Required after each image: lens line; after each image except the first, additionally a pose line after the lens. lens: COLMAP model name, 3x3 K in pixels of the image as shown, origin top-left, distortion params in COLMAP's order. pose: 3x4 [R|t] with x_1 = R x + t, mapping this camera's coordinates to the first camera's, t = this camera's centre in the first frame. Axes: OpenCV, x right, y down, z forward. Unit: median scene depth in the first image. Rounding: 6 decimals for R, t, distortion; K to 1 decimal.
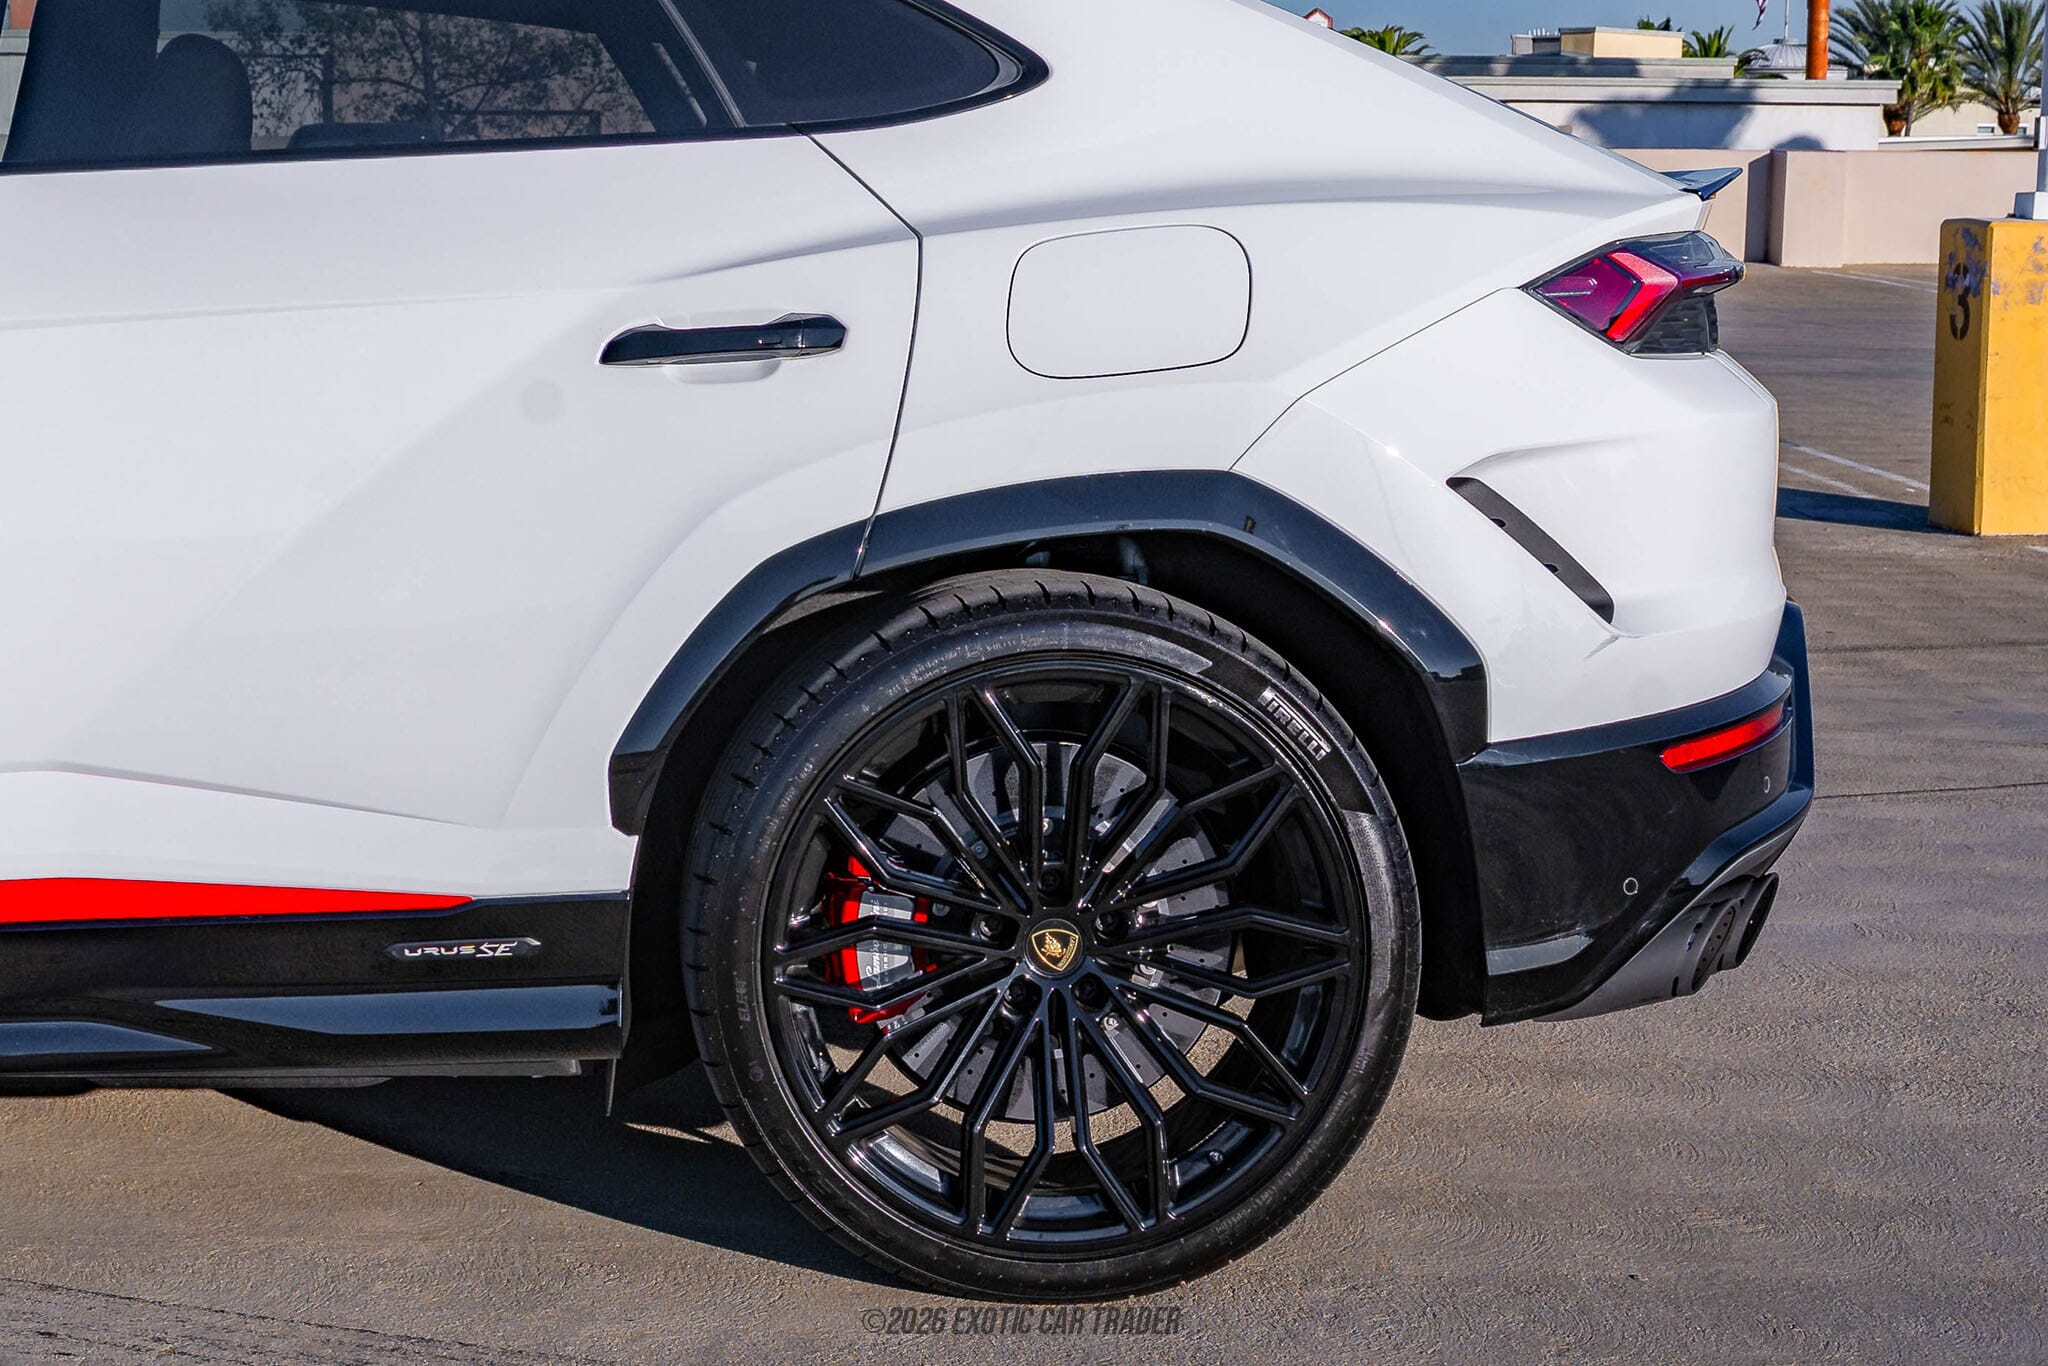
lens RADIAL K [[2930.0, 0, 1024.3], [0, 2930.0, 518.7], [0, 0, 1]] dist [-0.023359, 0.024511]
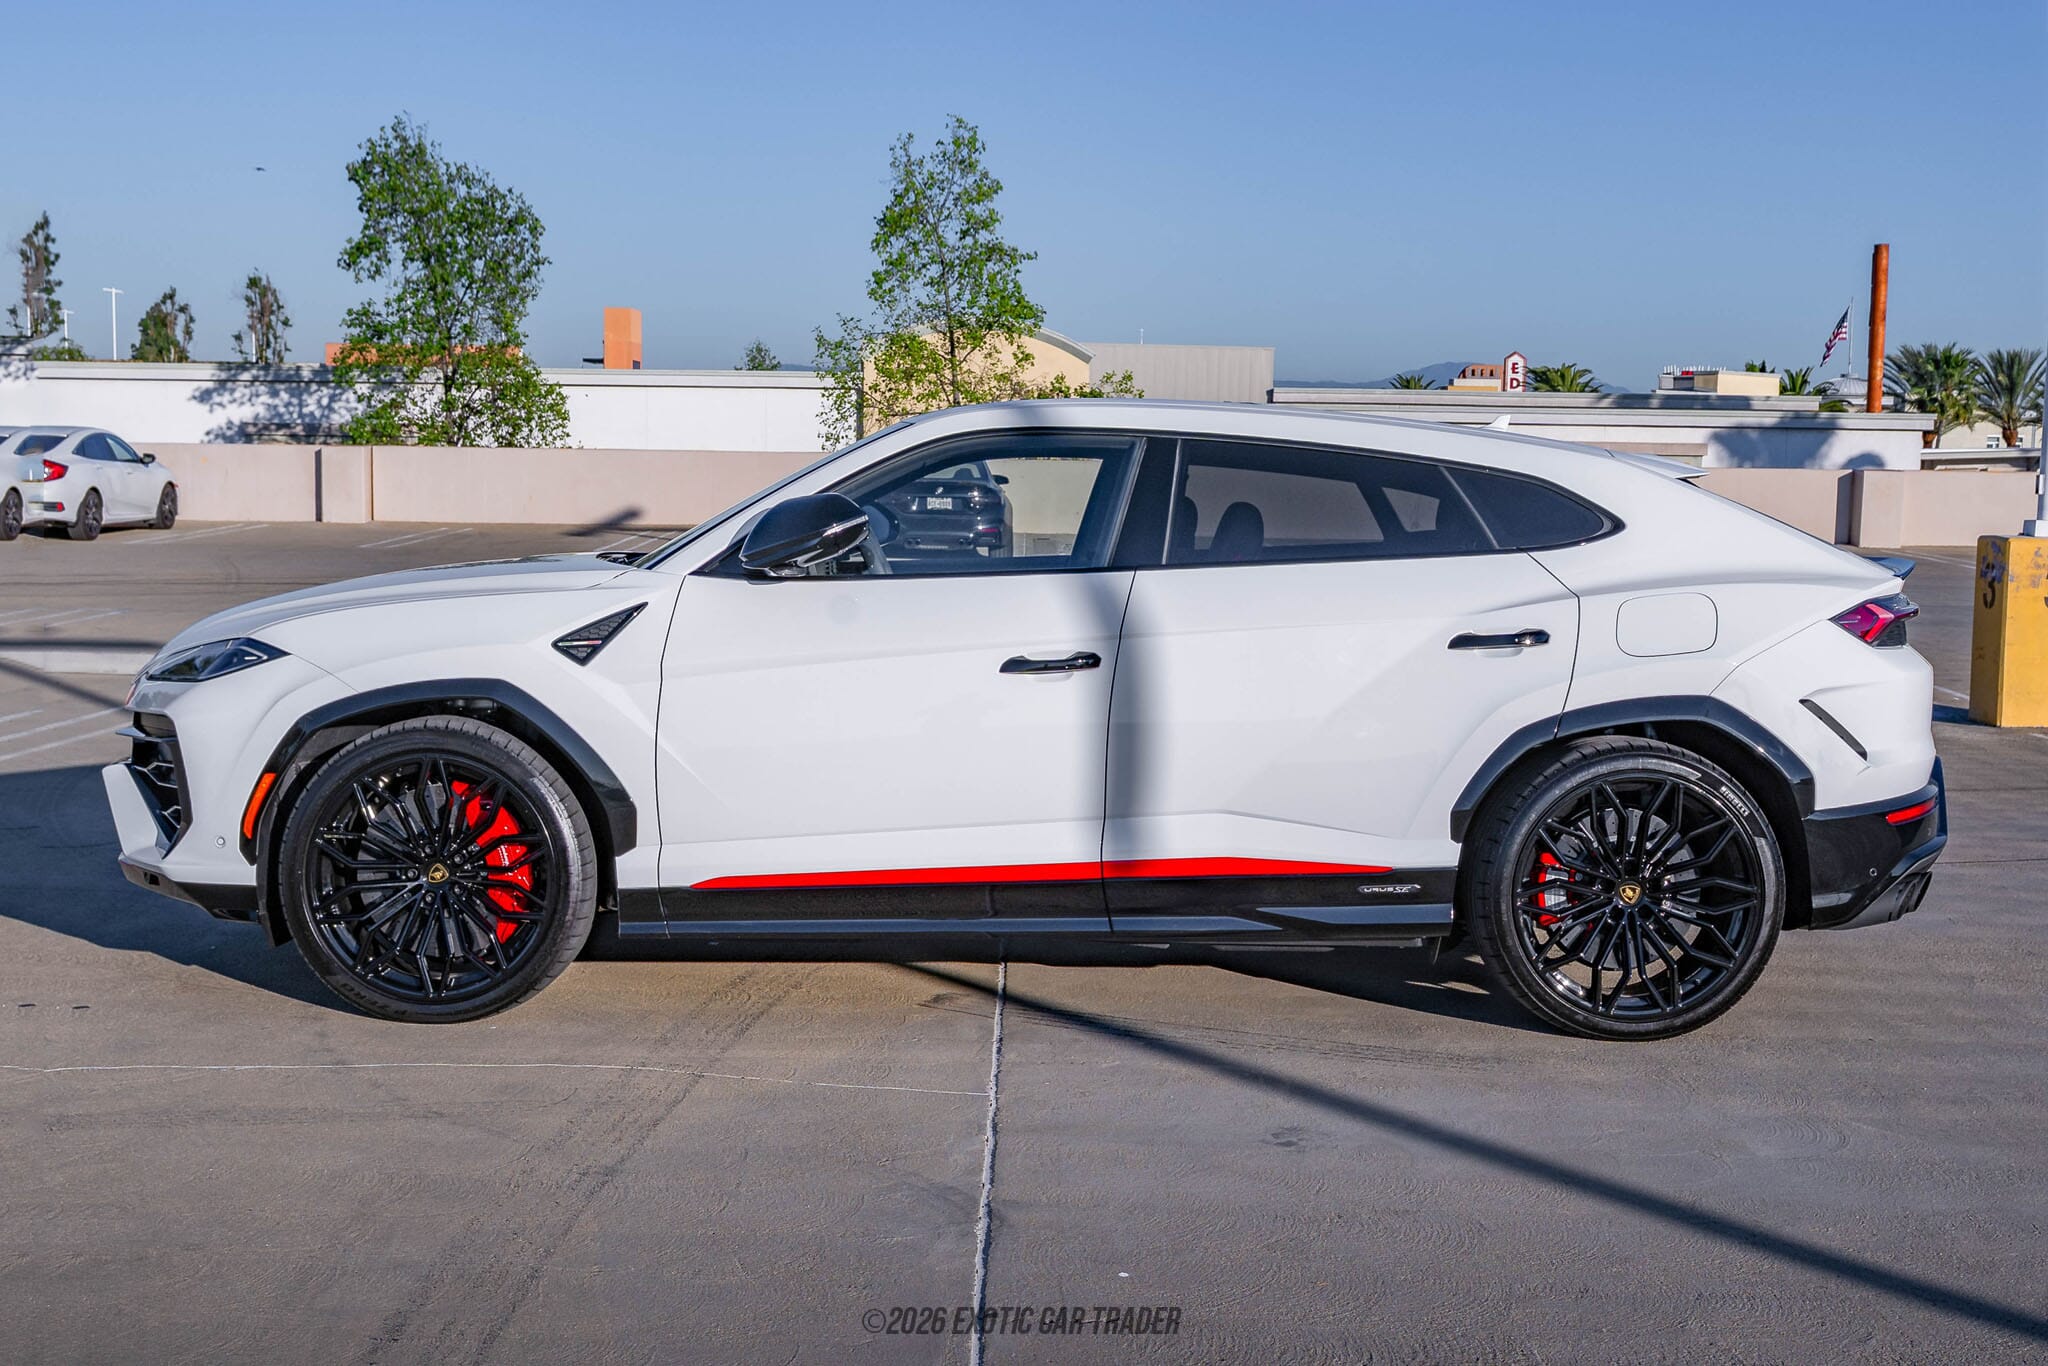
lens RADIAL K [[2509.1, 0, 969.0], [0, 2509.1, 683.0], [0, 0, 1]] dist [-0.022158, -0.031563]
pose [[0.997914, 0.010737, -0.063664, -0.394529], [-0.011246, 0.999908, -0.007639, -0.003998], [0.063576, 0.008339, 0.997942, -1.064612]]
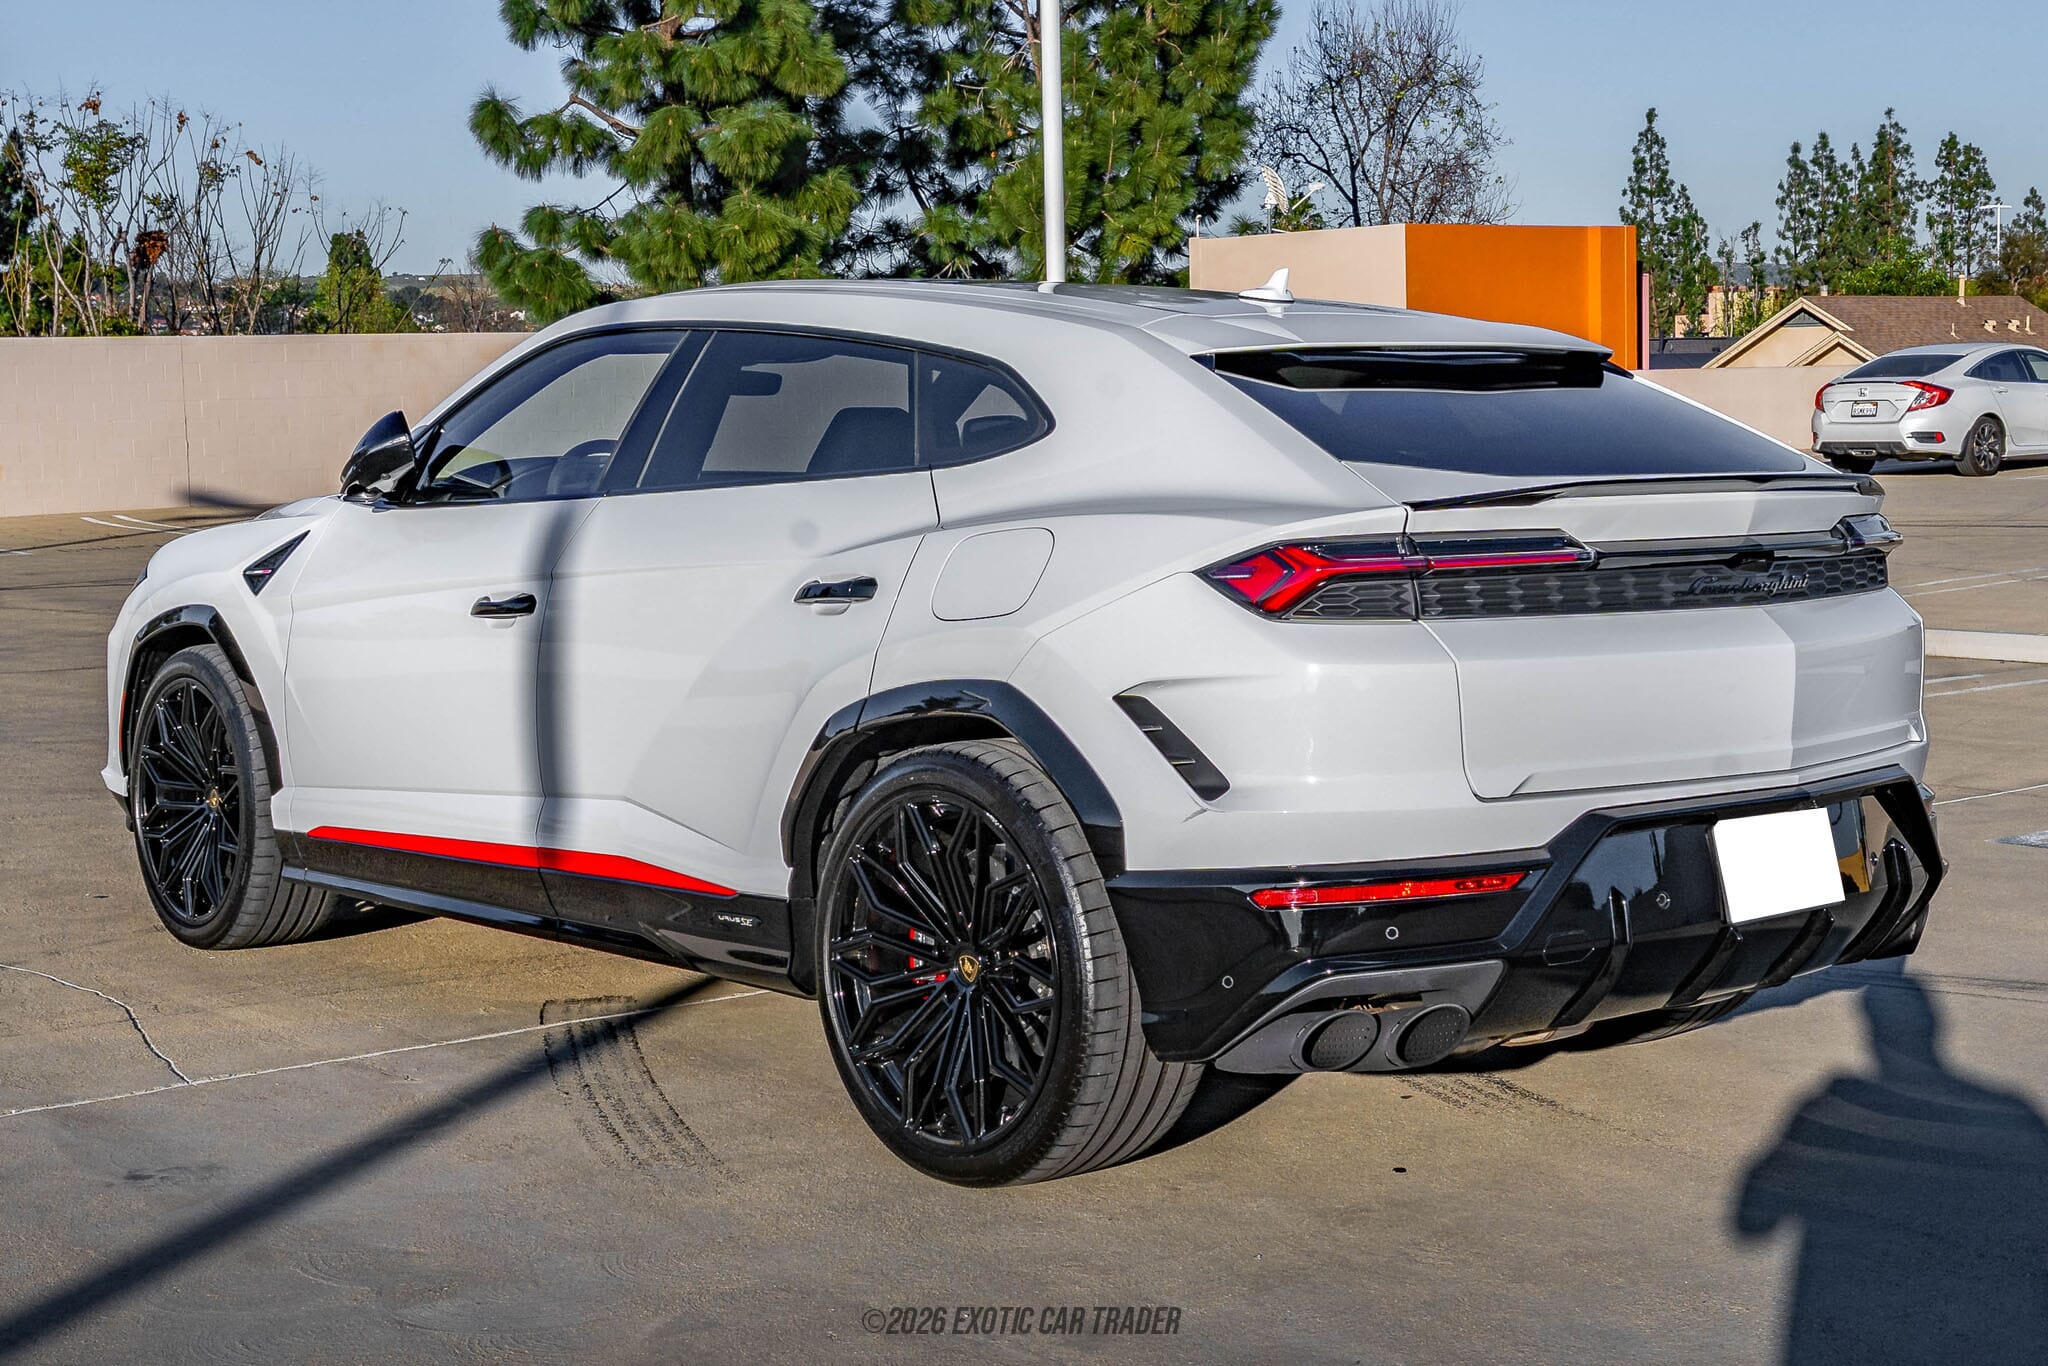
lens RADIAL K [[2930.0, 0, 1024.3], [0, 2930.0, 518.7], [0, 0, 1]] dist [-0.023359, 0.024511]
pose [[0.564840, 0.010036, -0.825139, 1.352314], [-0.049873, 0.998513, -0.021995, -0.067914], [0.823692, 0.053575, 0.564501, 0.087883]]
